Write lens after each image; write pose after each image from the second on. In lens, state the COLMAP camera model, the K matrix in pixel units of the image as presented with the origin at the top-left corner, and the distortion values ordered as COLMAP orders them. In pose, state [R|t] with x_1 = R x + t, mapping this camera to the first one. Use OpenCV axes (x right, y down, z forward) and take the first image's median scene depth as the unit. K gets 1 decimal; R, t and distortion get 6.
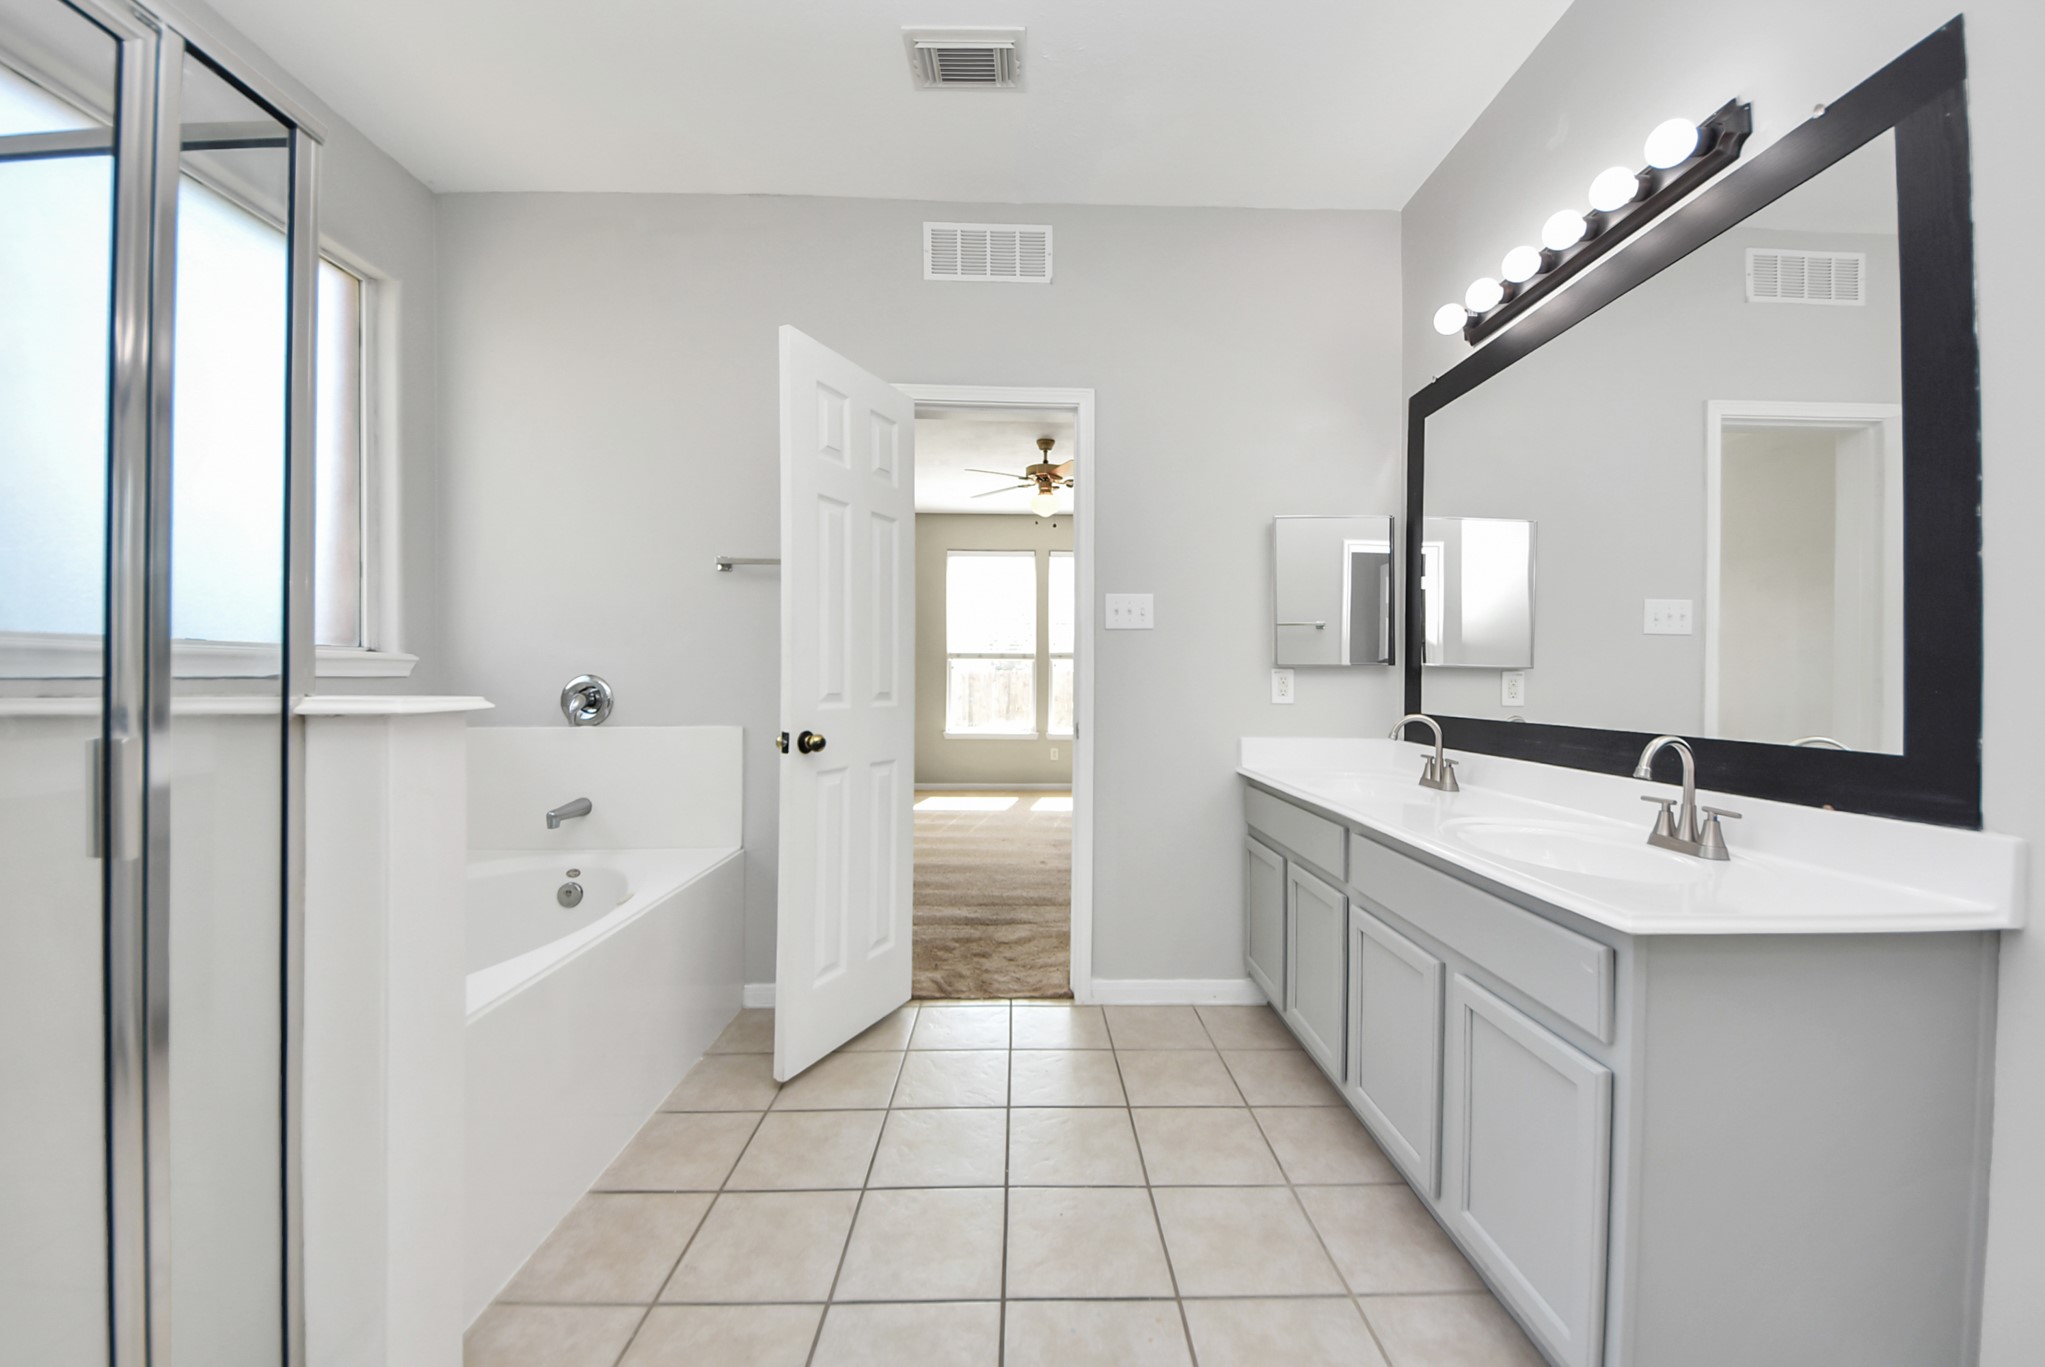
lens RADIAL K [[725.6, 0, 1015.4], [0, 725.6, 689.7], [0, 0, 1]] dist [0.057379, -0.025576]
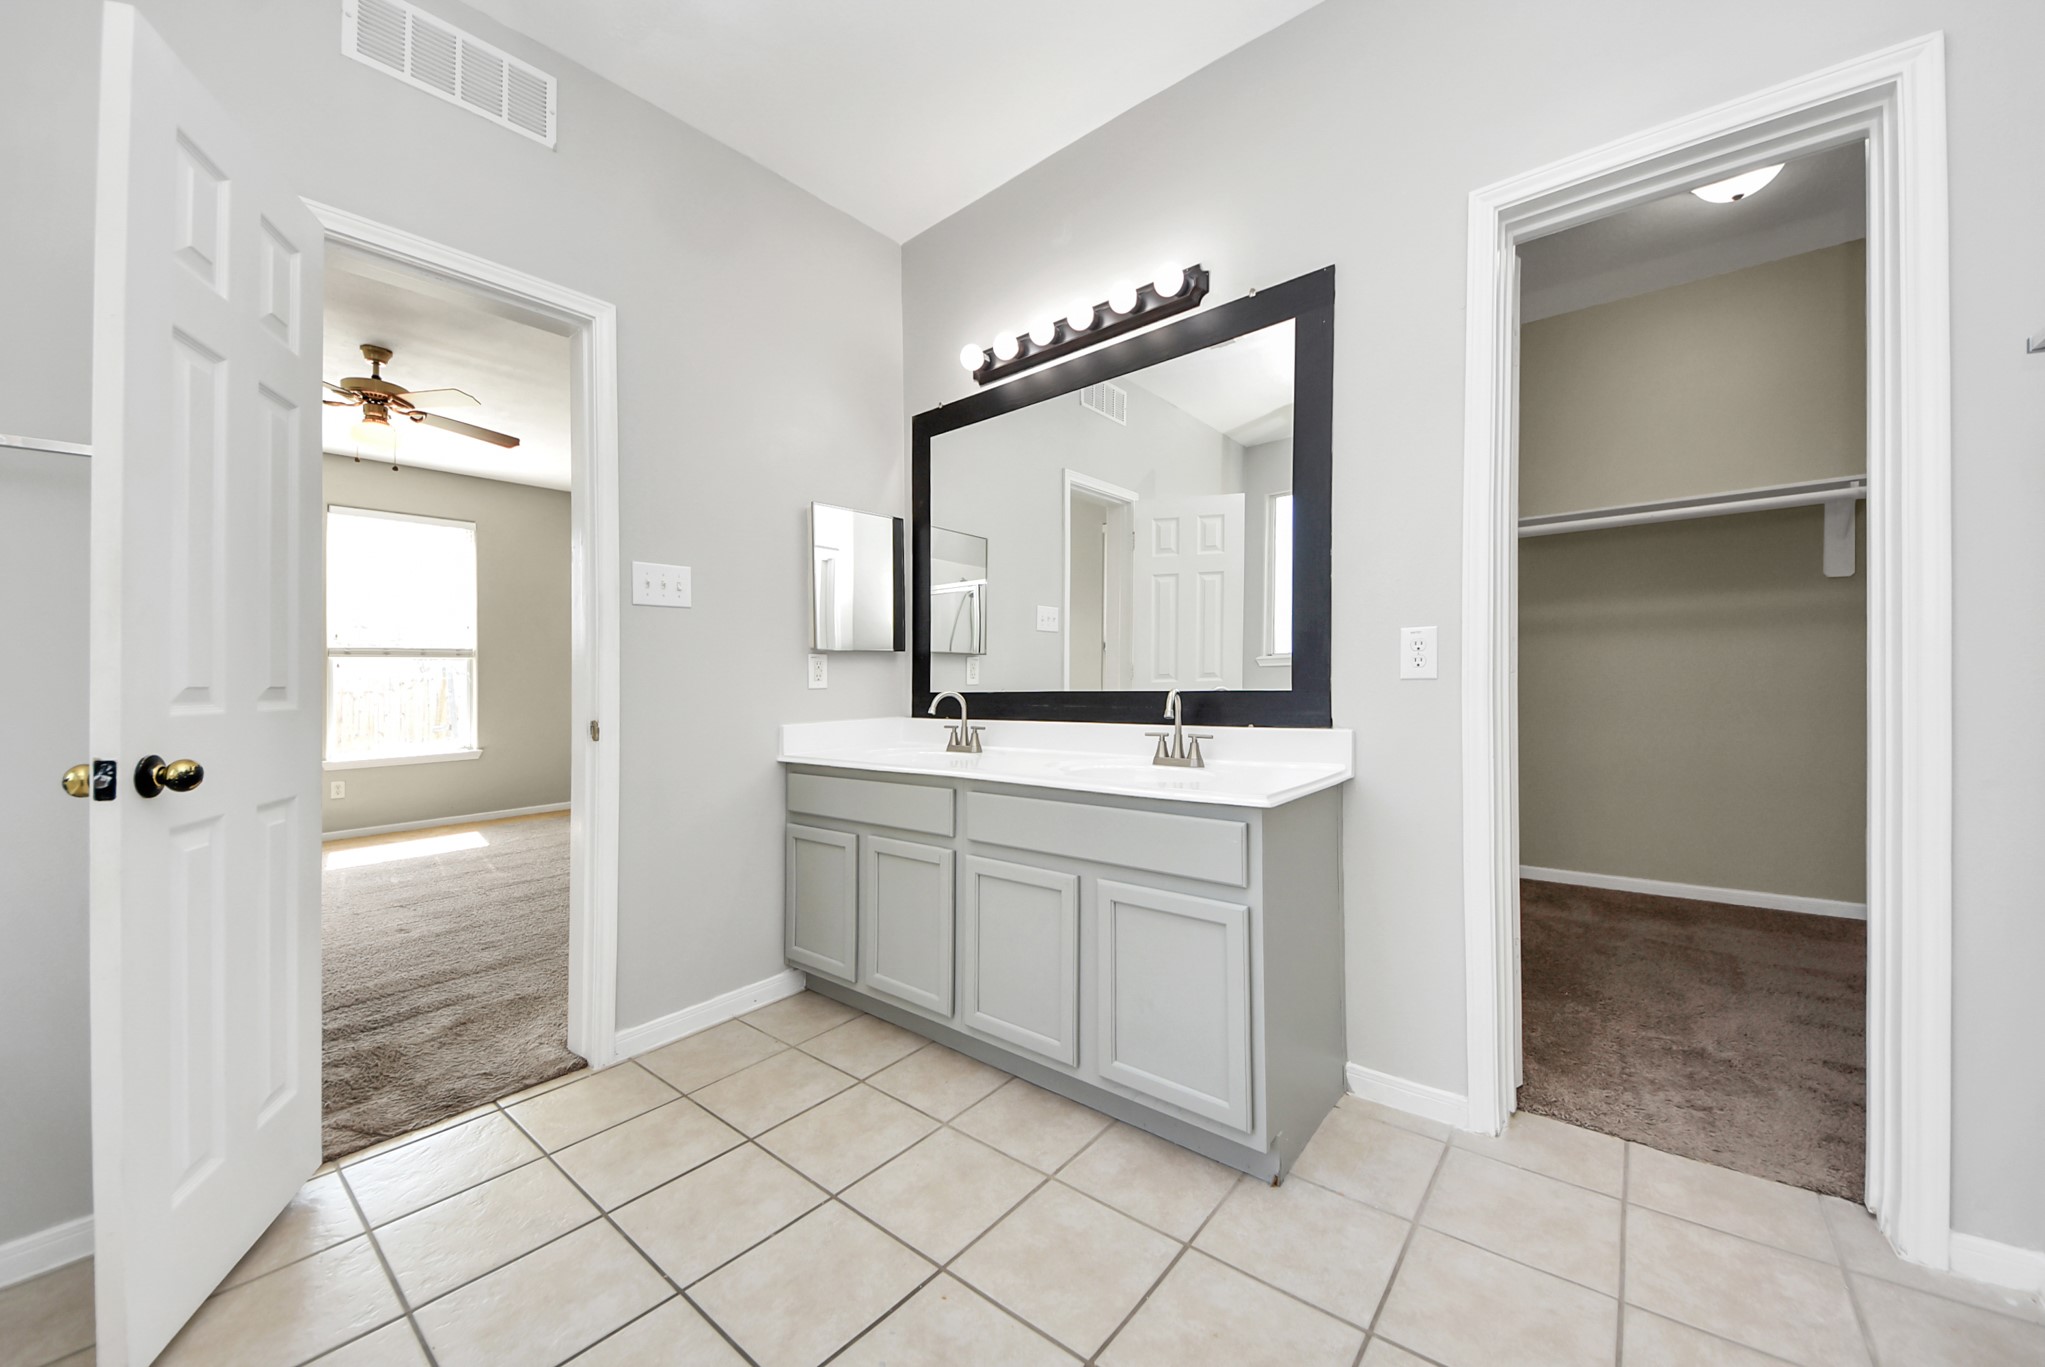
lens RADIAL K [[725.6, 0, 1015.4], [0, 725.6, 689.7], [0, 0, 1]] dist [0.057379, -0.025576]
pose [[0.695834, -0.034021, 0.717397, -0.200170], [0.032256, 0.999350, 0.016105, 0.015843], [-0.717478, 0.011934, 0.696479, 0.114975]]
